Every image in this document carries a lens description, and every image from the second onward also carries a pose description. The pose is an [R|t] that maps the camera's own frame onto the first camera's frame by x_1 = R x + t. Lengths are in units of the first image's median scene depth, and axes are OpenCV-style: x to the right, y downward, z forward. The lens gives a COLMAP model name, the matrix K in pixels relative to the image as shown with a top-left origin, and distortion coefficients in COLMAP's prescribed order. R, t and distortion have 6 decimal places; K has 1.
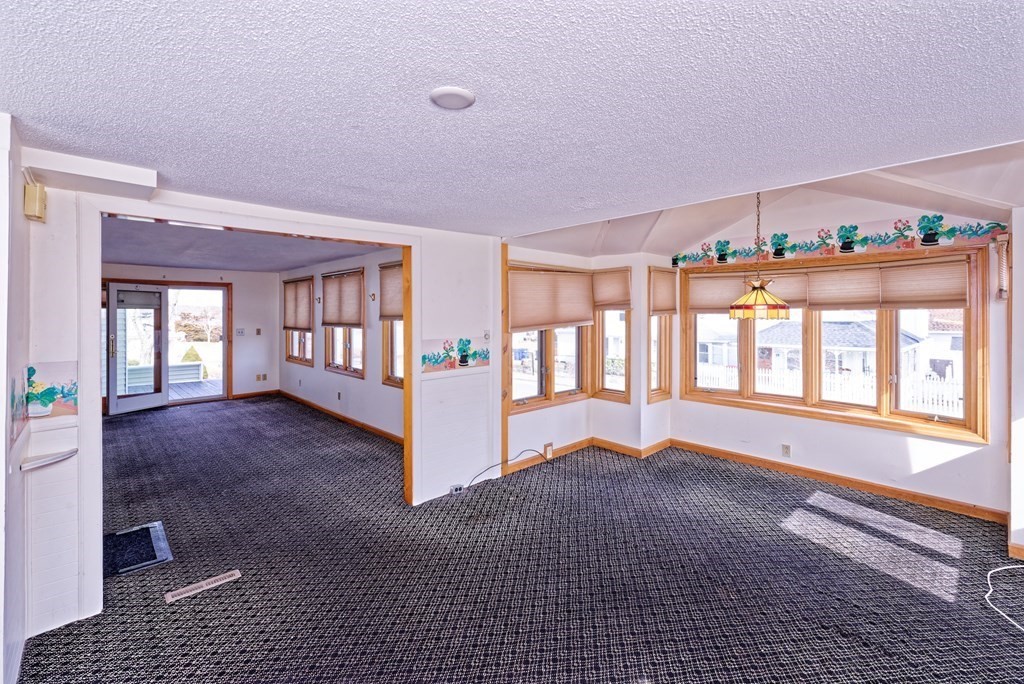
lens RADIAL K [[449.9, 0, 497.7], [0, 449.9, 313.3], [0, 0, 1]] dist [-0.000440, -0.000792]
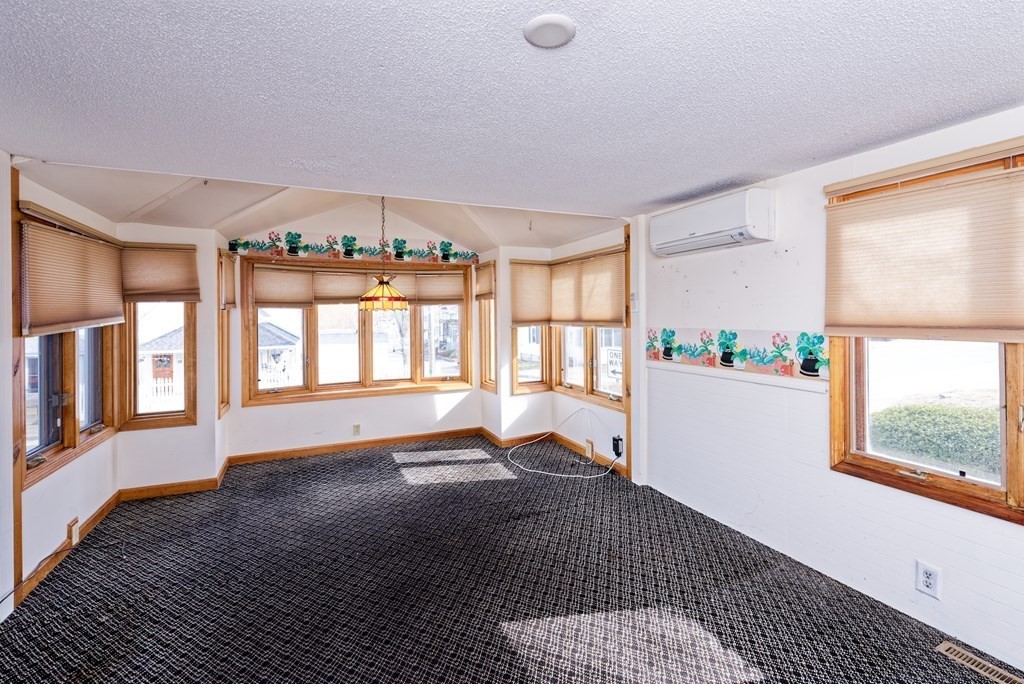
lens RADIAL K [[449.9, 0, 529.4], [0, 449.9, 312.4], [0, 0, 1]] dist [-0.000440, -0.000792]
pose [[0.283512, 0.003974, 0.958961, -0.328961], [0.008944, 0.999937, -0.006788, 0.024562], [-0.958927, 0.010502, 0.283458, 0.275929]]
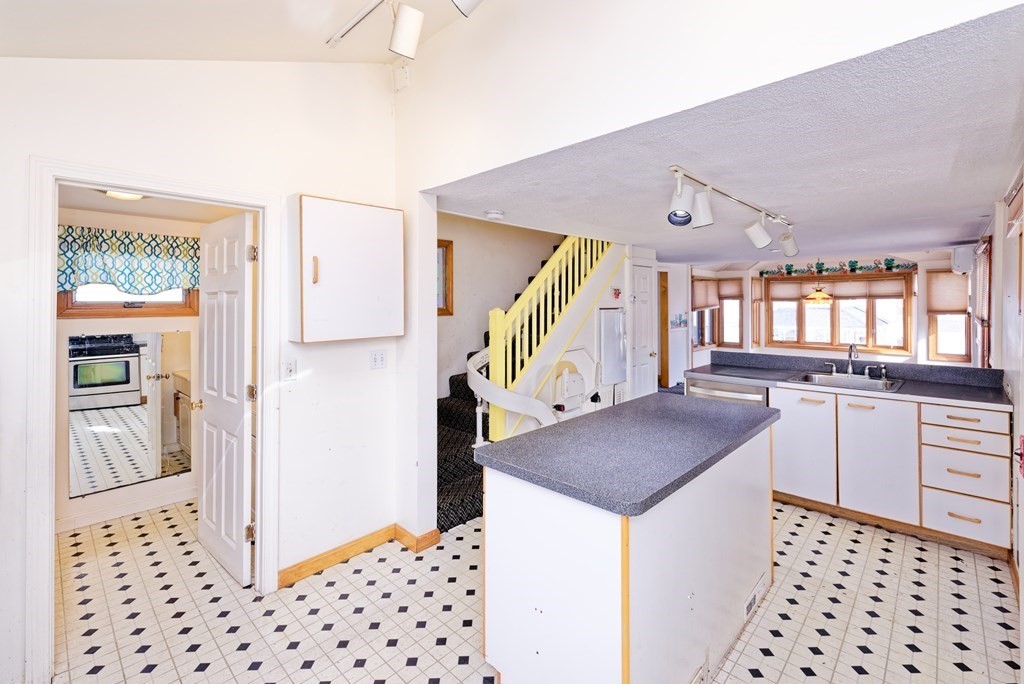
lens RADIAL K [[449.9, 0, 509.2], [0, 449.9, 304.0], [0, 0, 1]] dist [-0.000440, -0.000792]
pose [[0.998505, -0.003922, 0.054514, -0.952534], [0.003680, 0.999983, 0.004538, -0.002153], [-0.054531, -0.004330, 0.998503, -1.027426]]
